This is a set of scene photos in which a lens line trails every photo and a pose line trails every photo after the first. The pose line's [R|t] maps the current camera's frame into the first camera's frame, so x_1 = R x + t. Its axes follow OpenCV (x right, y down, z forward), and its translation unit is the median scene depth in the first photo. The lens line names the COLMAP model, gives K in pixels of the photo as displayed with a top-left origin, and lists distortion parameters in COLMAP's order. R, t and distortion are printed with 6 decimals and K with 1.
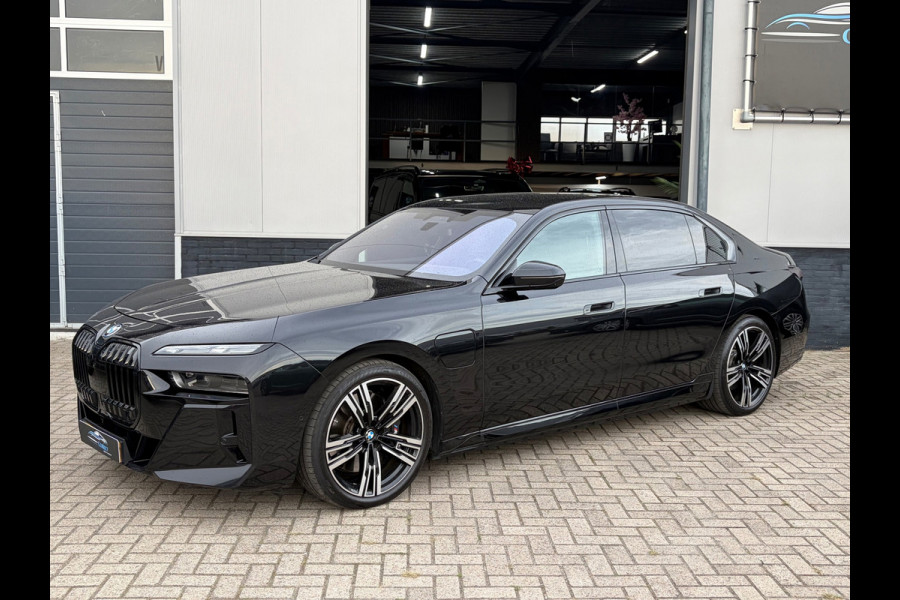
lens RADIAL K [[928.3, 0, 443.7], [0, 928.3, 309.1], [0, 0, 1]] dist [0.016231, 0.000000]
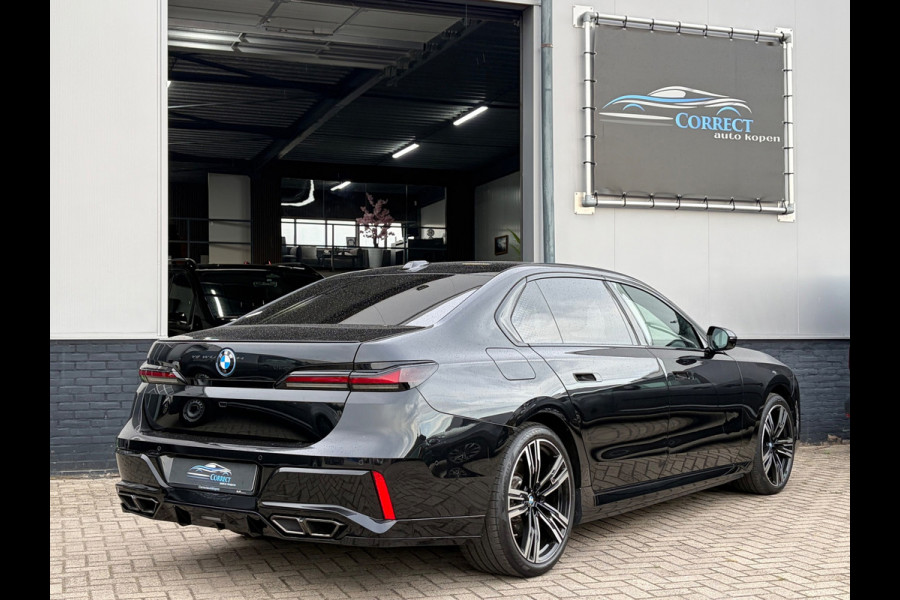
lens RADIAL K [[1111.8, 0, 455.1], [0, 1111.8, 307.9], [0, 0, 1]] dist [0.110204, 0.000000]
pose [[0.951184, -0.011743, 0.308401, -0.148870], [0.053243, 0.990537, -0.126498, 0.034309], [-0.303998, 0.136742, 0.942808, 0.003119]]
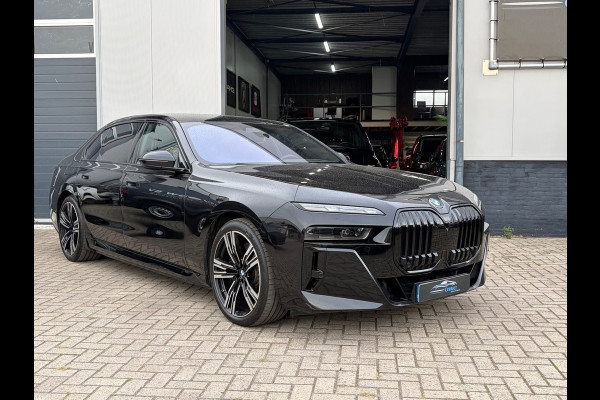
lens RADIAL K [[618.9, 0, 297.0], [0, 618.9, 202.6], [0, 0, 1]] dist [0.016231, 0.000000]
pose [[0.987859, -0.007535, -0.155172, 0.182983], [0.000296, 0.998913, -0.046620, 0.037298], [0.155355, 0.046008, 0.986787, 0.065704]]
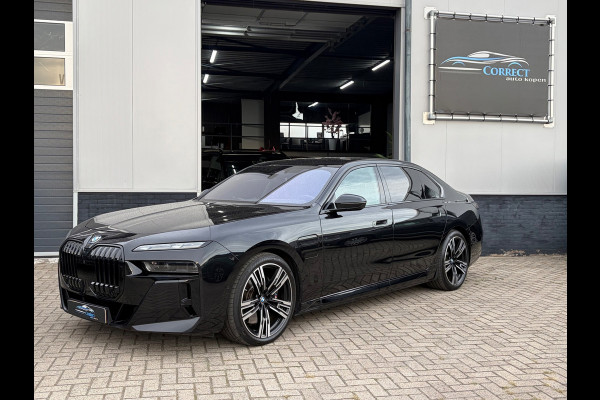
lens RADIAL K [[618.9, 0, 296.4], [0, 618.9, 206.1], [0, 0, 1]] dist [0.016231, 0.000000]
pose [[0.986557, -0.016826, 0.162550, -0.097013], [0.028975, 0.996936, -0.072660, 0.026868], [-0.160830, 0.076393, 0.984021, -0.041009]]
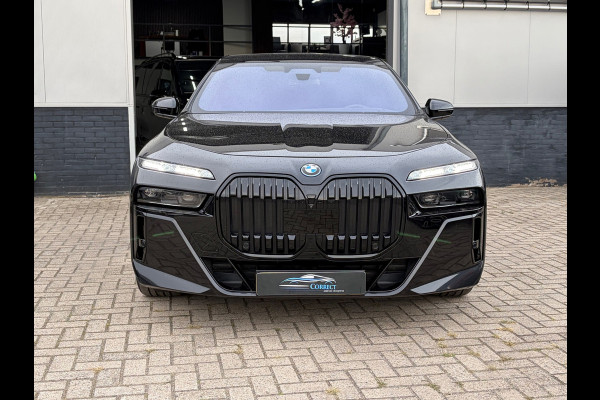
lens RADIAL K [[772.4, 0, 302.5], [0, 772.4, 208.8], [0, 0, 1]] dist [0.047352, 0.000000]
pose [[0.989765, -0.037904, 0.137584, -0.011990], [0.035353, 0.999155, 0.020940, 0.044144], [-0.138261, -0.015862, 0.990269, -0.030876]]
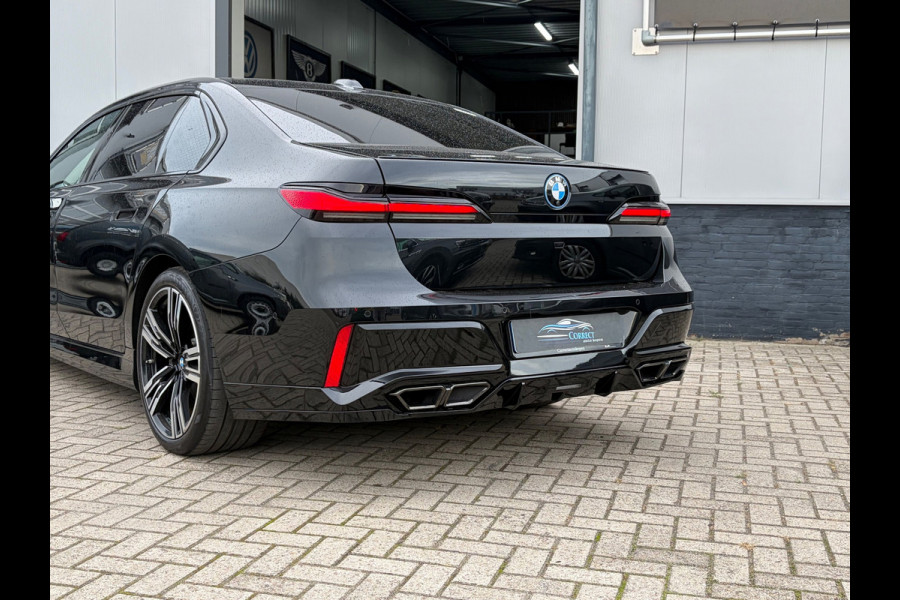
lens RADIAL K [[989.5, 0, 447.5], [0, 989.5, 306.7], [0, 0, 1]] dist [0.017583, 0.000000]
pose [[0.948358, 0.022092, -0.316432, 0.438201], [-0.035281, 0.998728, -0.036011, 0.056623], [0.315234, 0.045316, 0.947932, 0.164927]]
